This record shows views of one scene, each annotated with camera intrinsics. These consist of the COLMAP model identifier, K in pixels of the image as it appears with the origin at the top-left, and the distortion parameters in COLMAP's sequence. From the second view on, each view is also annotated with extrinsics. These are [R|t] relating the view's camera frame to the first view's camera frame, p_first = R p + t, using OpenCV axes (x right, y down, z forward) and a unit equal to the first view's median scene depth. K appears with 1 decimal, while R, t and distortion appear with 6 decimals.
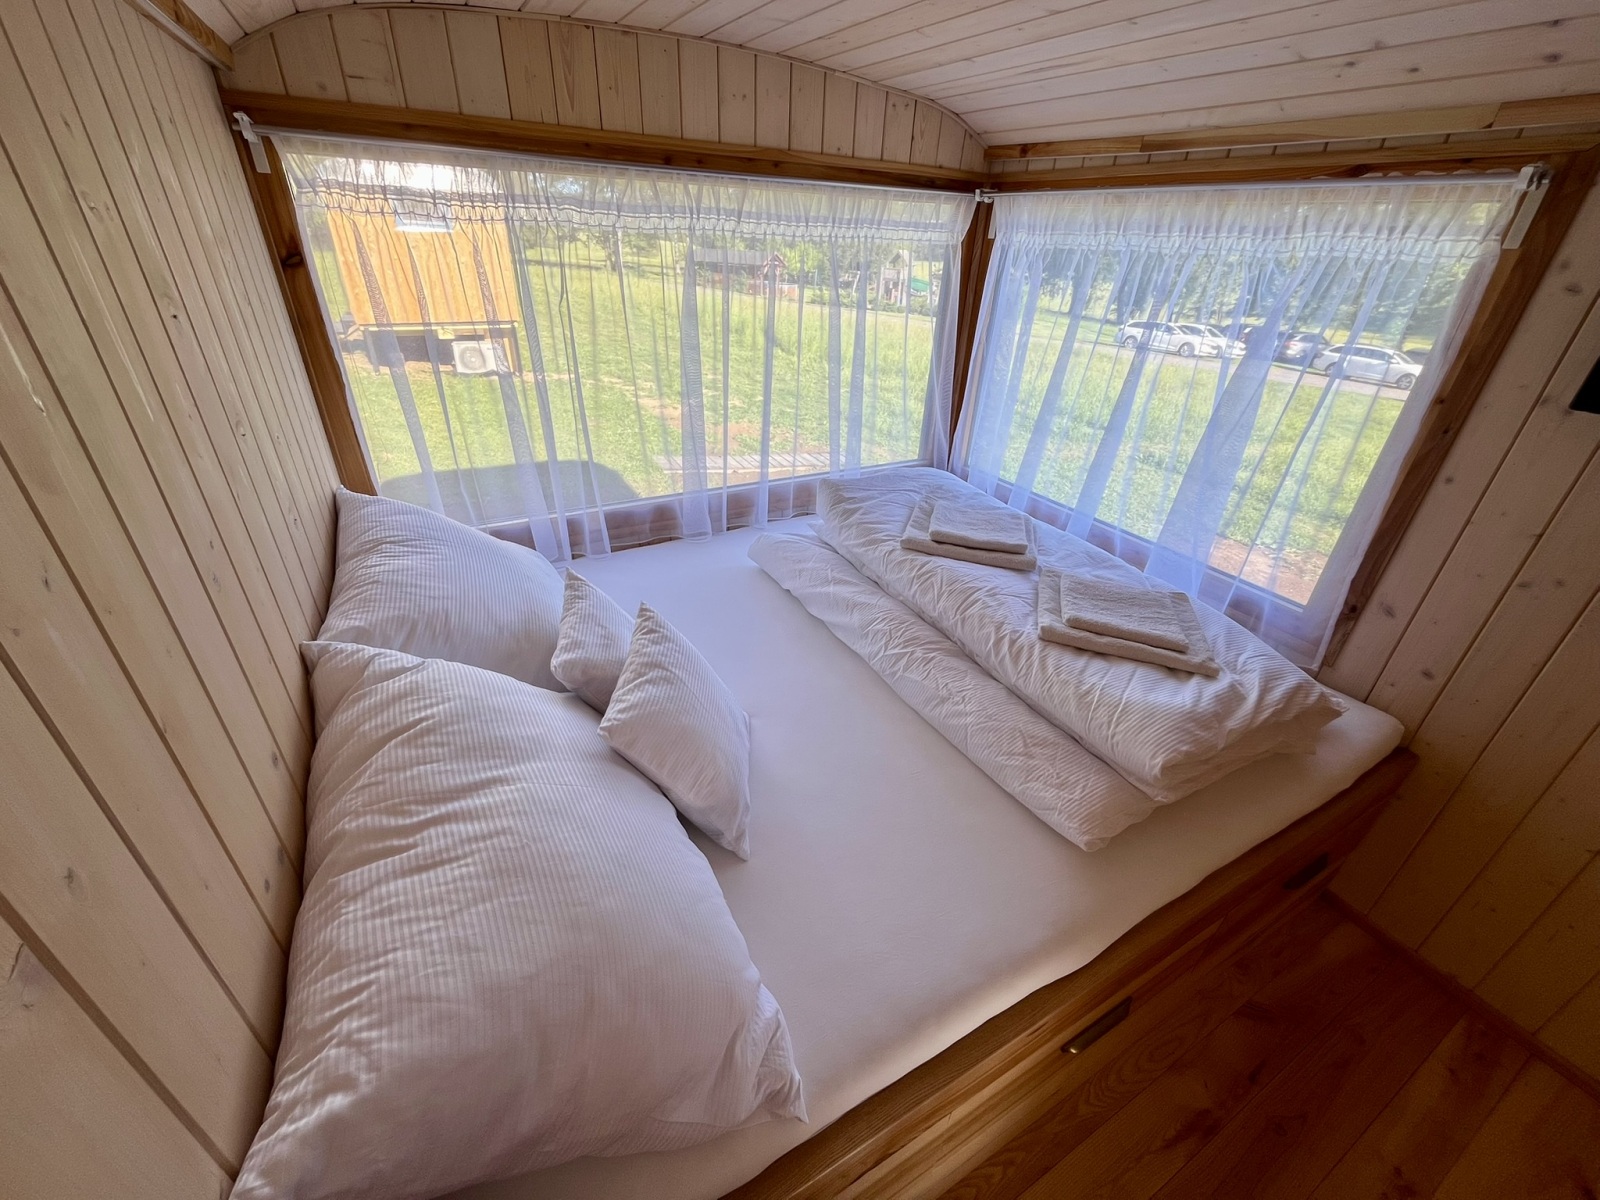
lens RADIAL K [[653.5, 0, 799.3], [0, 653.5, 596.7], [0, 0, 1]] dist [0.001718, 0.000028]
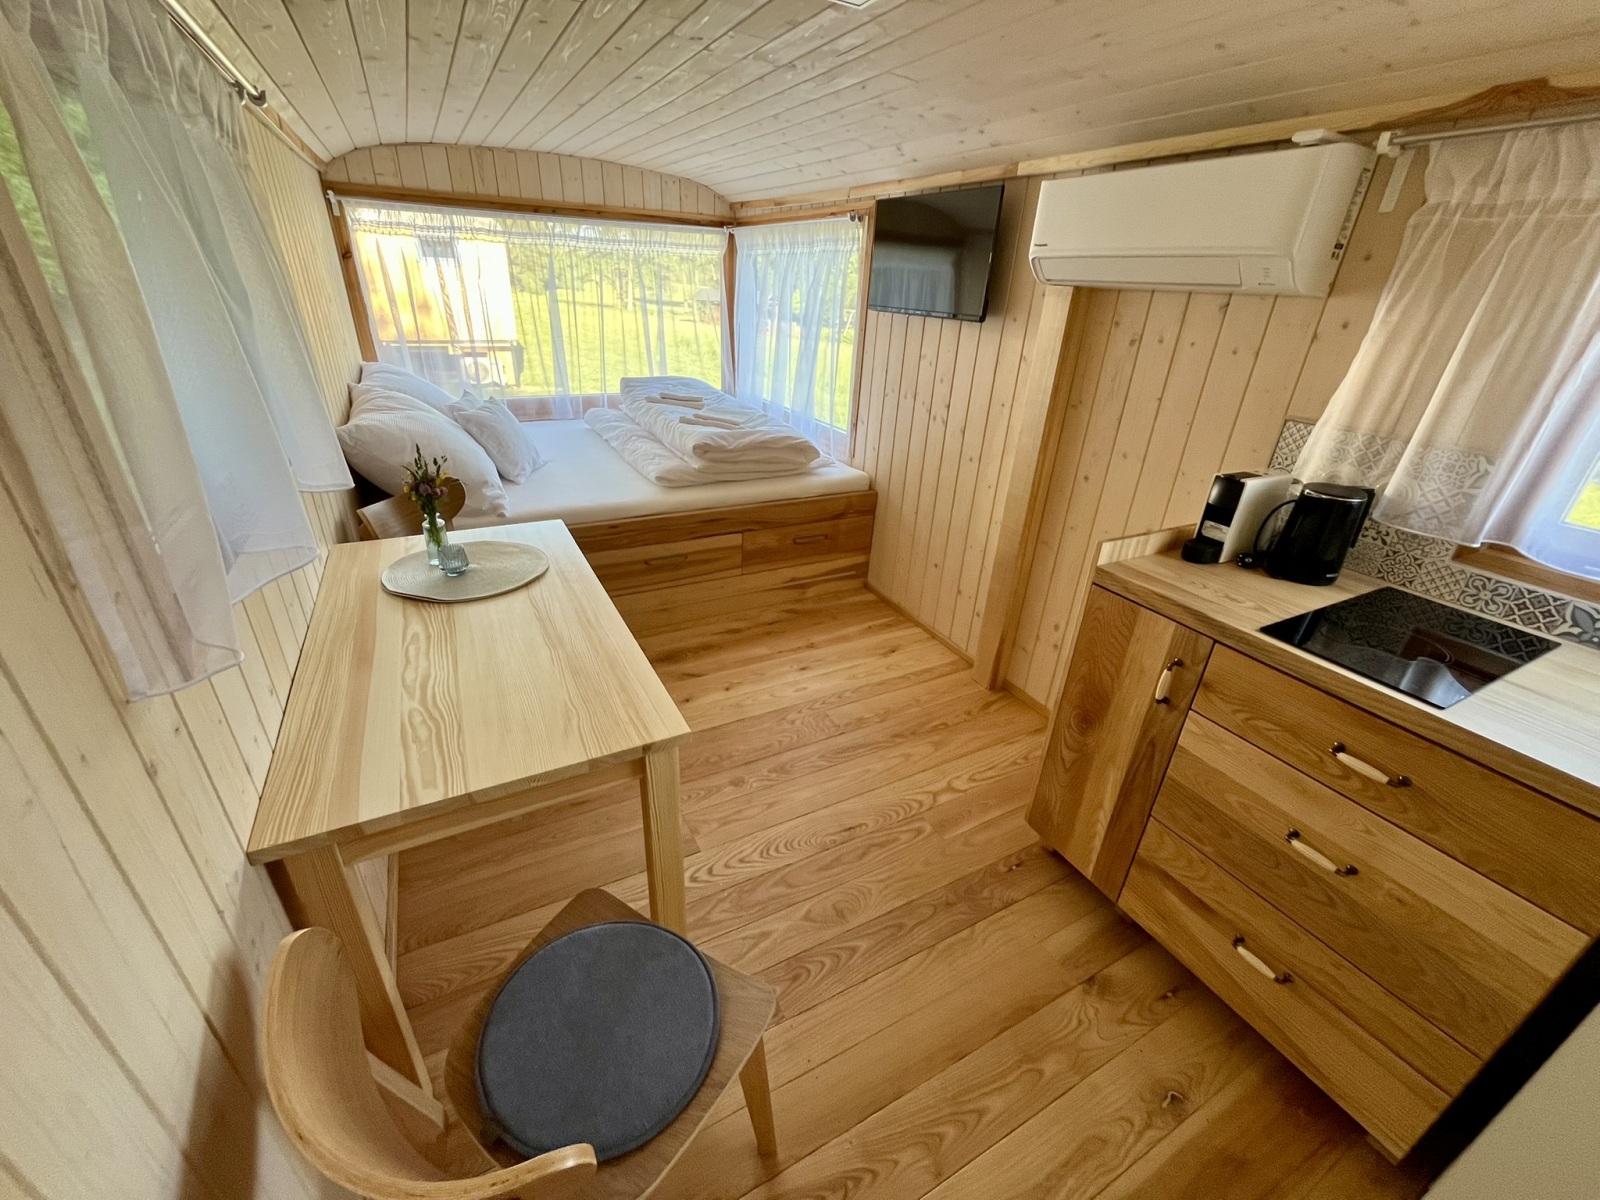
lens RADIAL K [[653.5, 0, 800.8], [0, 653.5, 599.7], [0, 0, 1]] dist [0.001718, 0.000028]
pose [[0.999761, 0.009518, -0.019699, 0.657210], [-0.010606, 0.998382, -0.055860, 0.615051], [0.019135, 0.056055, 0.998244, -0.901598]]
